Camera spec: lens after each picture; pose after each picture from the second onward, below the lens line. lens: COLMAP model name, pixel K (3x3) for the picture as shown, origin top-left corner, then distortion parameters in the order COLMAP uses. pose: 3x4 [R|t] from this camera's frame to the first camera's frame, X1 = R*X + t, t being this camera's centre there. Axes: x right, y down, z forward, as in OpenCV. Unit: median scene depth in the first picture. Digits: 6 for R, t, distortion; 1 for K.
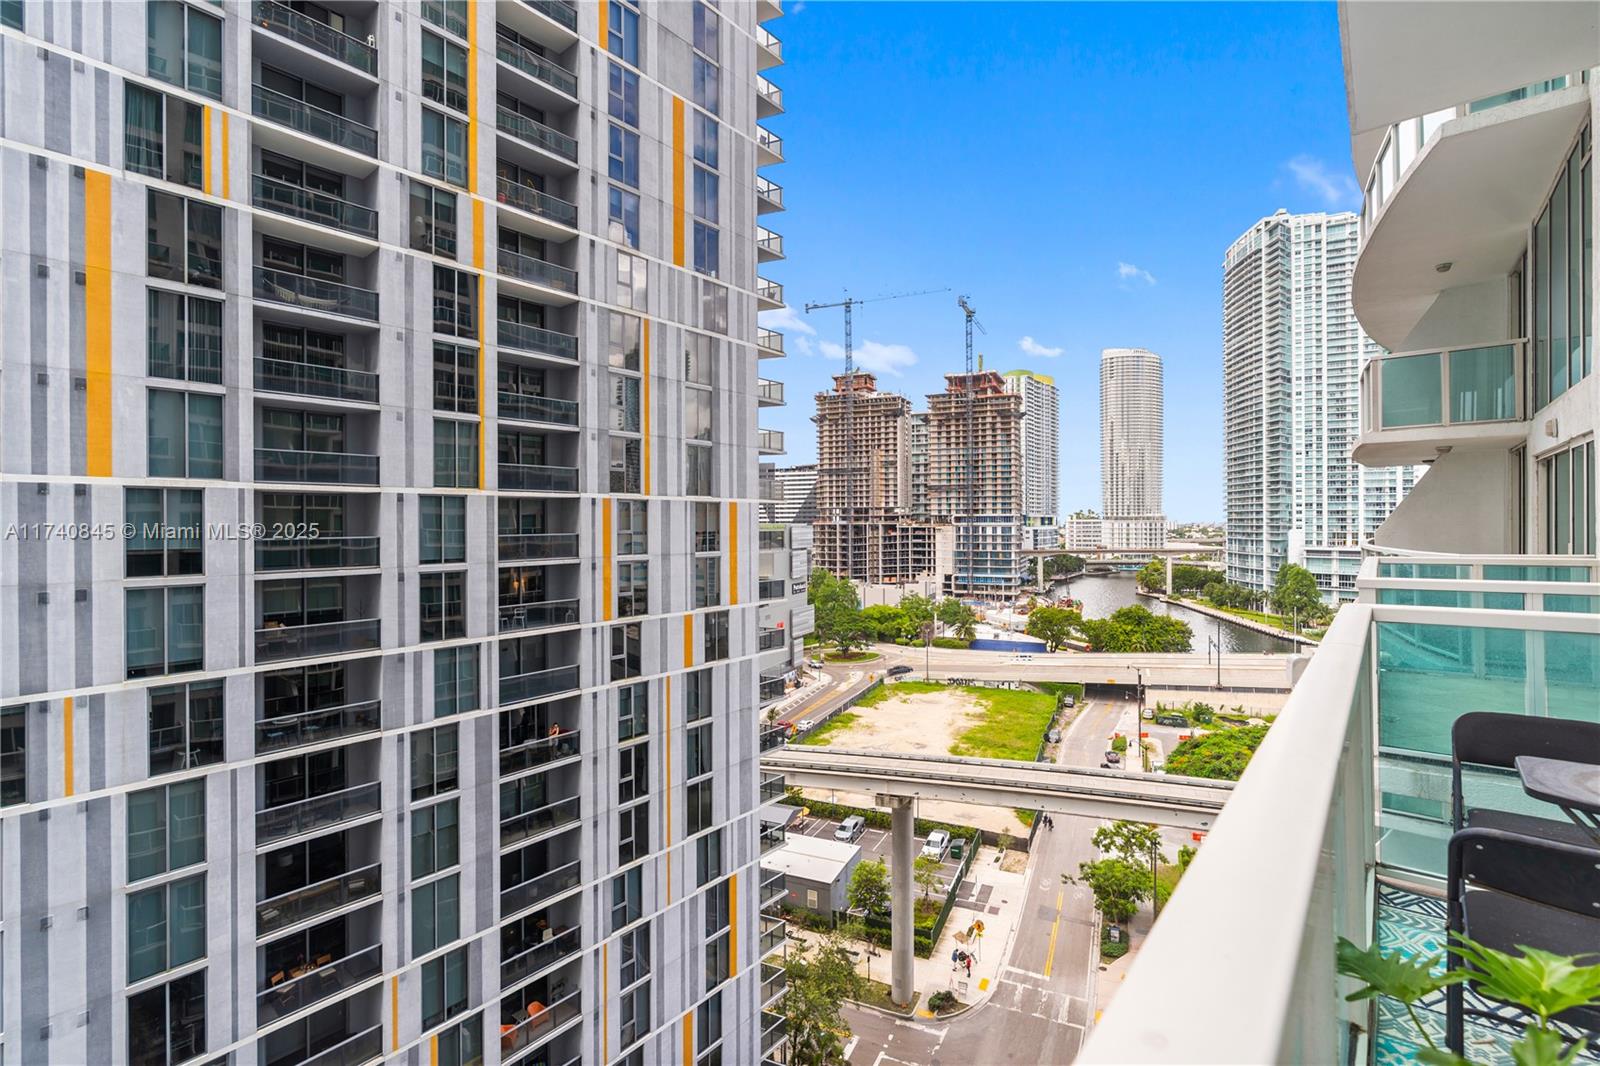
lens RADIAL K [[728.6, 0, 787.9], [0, 728.6, 526.7], [0, 0, 1]] dist [-0.006064, 0.002601]
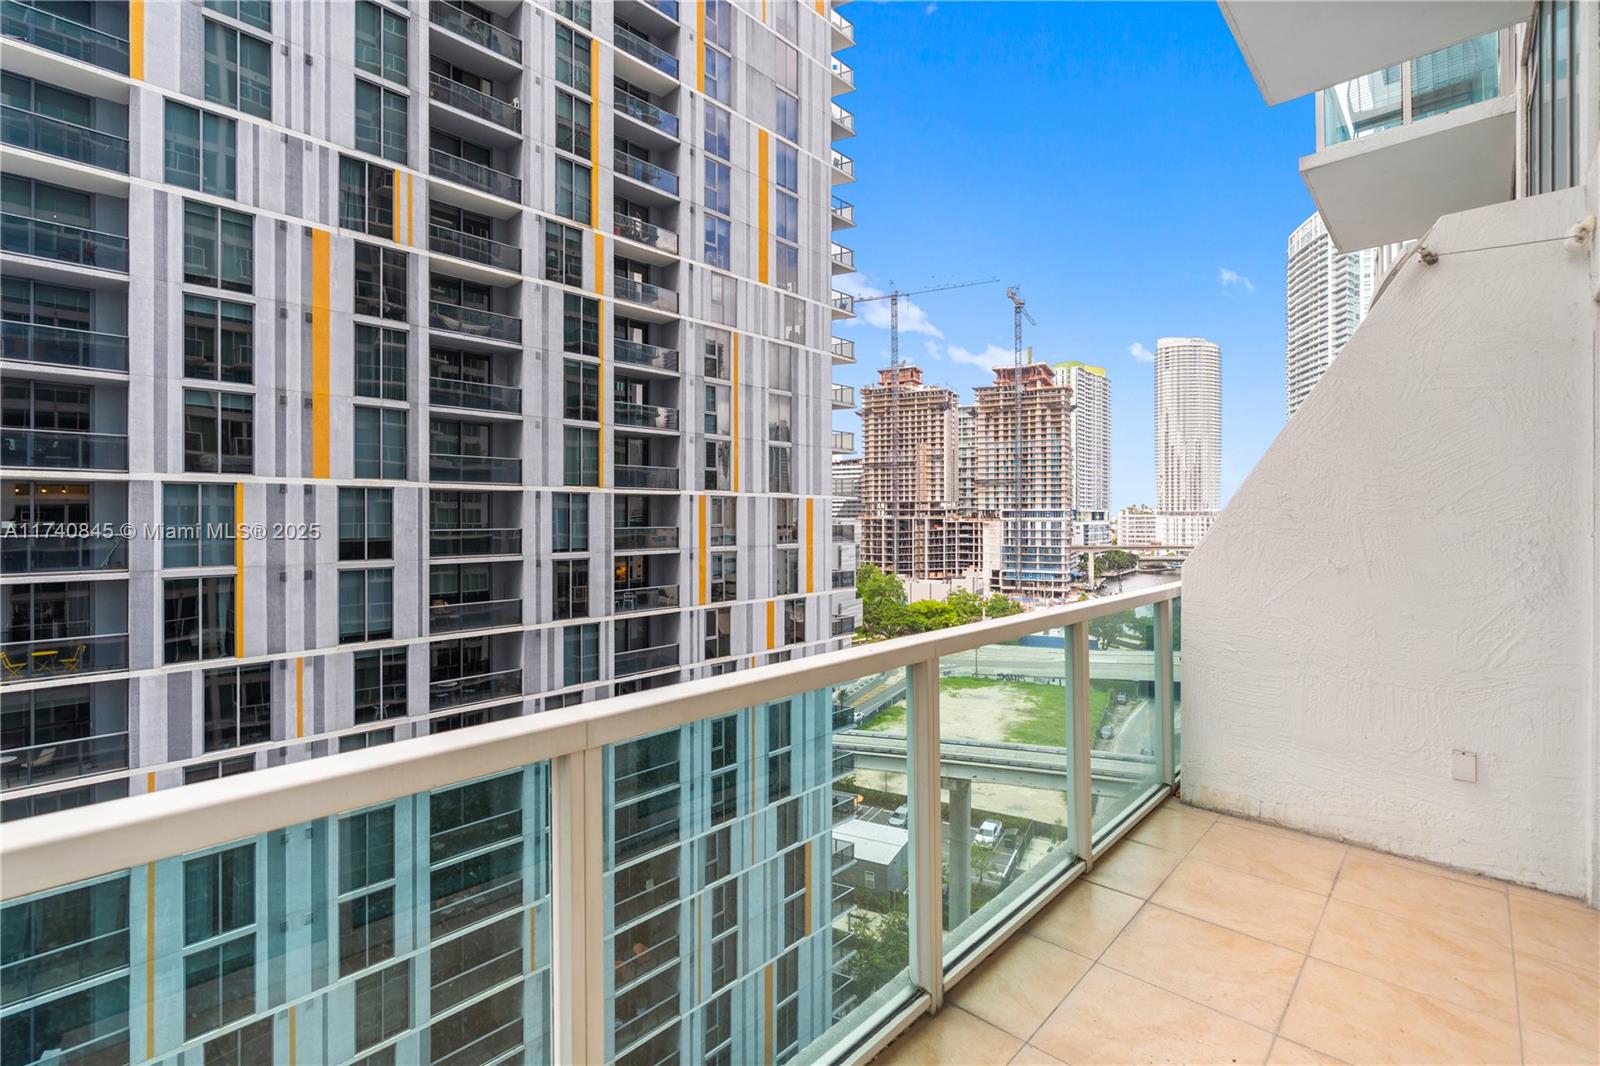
lens RADIAL K [[728.6, 0, 791.3], [0, 728.6, 519.8], [0, 0, 1]] dist [-0.006064, 0.002601]
pose [[0.998332, 0.003606, -0.057621, -0.055813], [-0.003687, 0.999992, -0.001288, -0.000152], [0.057616, 0.001498, 0.998338, -0.119969]]
